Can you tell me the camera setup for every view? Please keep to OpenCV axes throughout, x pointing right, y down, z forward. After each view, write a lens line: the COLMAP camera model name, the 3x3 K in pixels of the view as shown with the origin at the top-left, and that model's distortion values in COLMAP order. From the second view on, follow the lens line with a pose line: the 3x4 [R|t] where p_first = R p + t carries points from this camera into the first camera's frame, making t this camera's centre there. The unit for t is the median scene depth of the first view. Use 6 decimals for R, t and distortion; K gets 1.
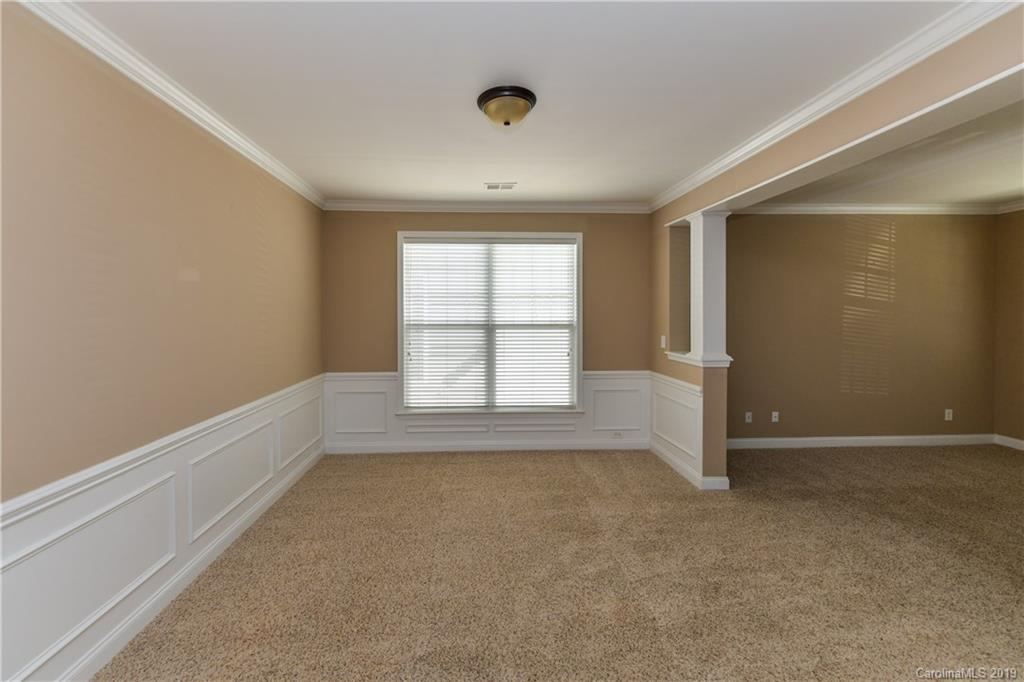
lens RADIAL K [[415.5, 0, 494.9], [0, 415.5, 322.1], [0, 0, 1]] dist [0.010933, -0.003830]
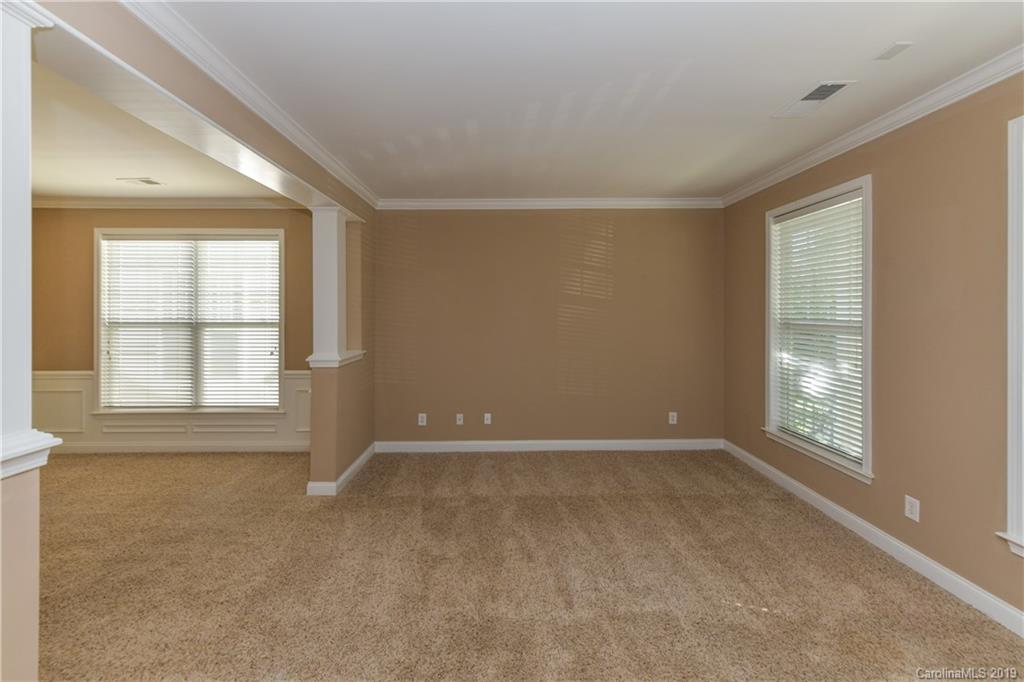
lens RADIAL K [[415.5, 0, 524.4], [0, 415.5, 313.7], [0, 0, 1]] dist [0.010933, -0.003830]
pose [[0.999550, 0.000983, -0.029968, 0.808347], [-0.001461, 0.999872, -0.015924, -0.000484], [0.029949, 0.015960, 0.999424, 0.042256]]
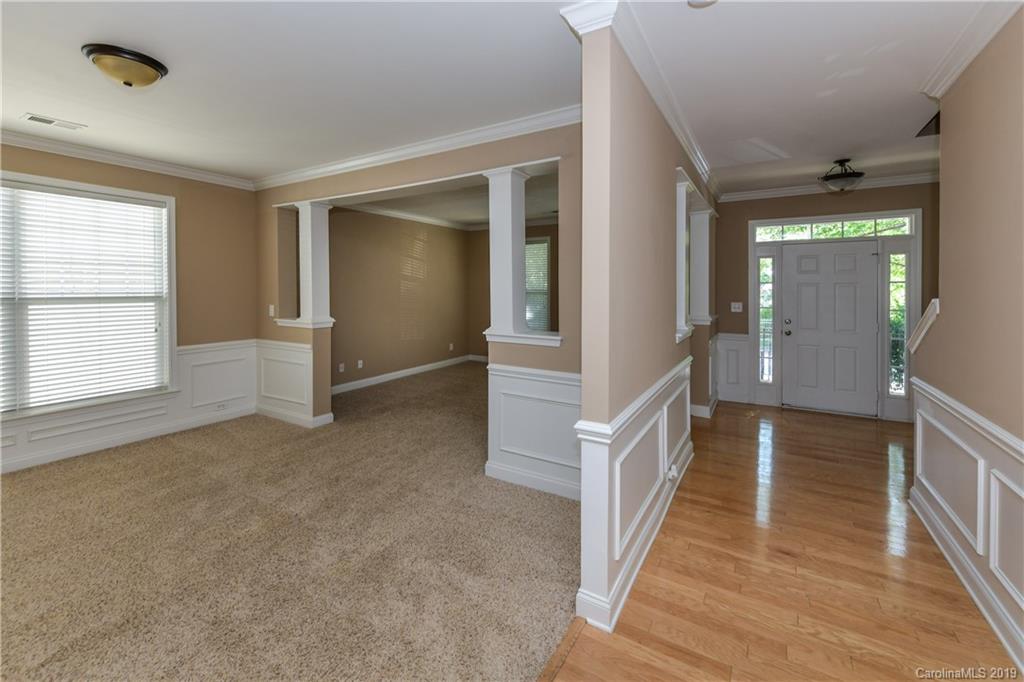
lens RADIAL K [[415.5, 0, 537.3], [0, 415.5, 293.7], [0, 0, 1]] dist [0.010933, -0.003830]
pose [[0.516007, -0.010048, 0.856525, -0.172304], [0.015373, 0.999879, 0.002468, 0.010181], [-0.856446, 0.011894, 0.516099, -0.167441]]
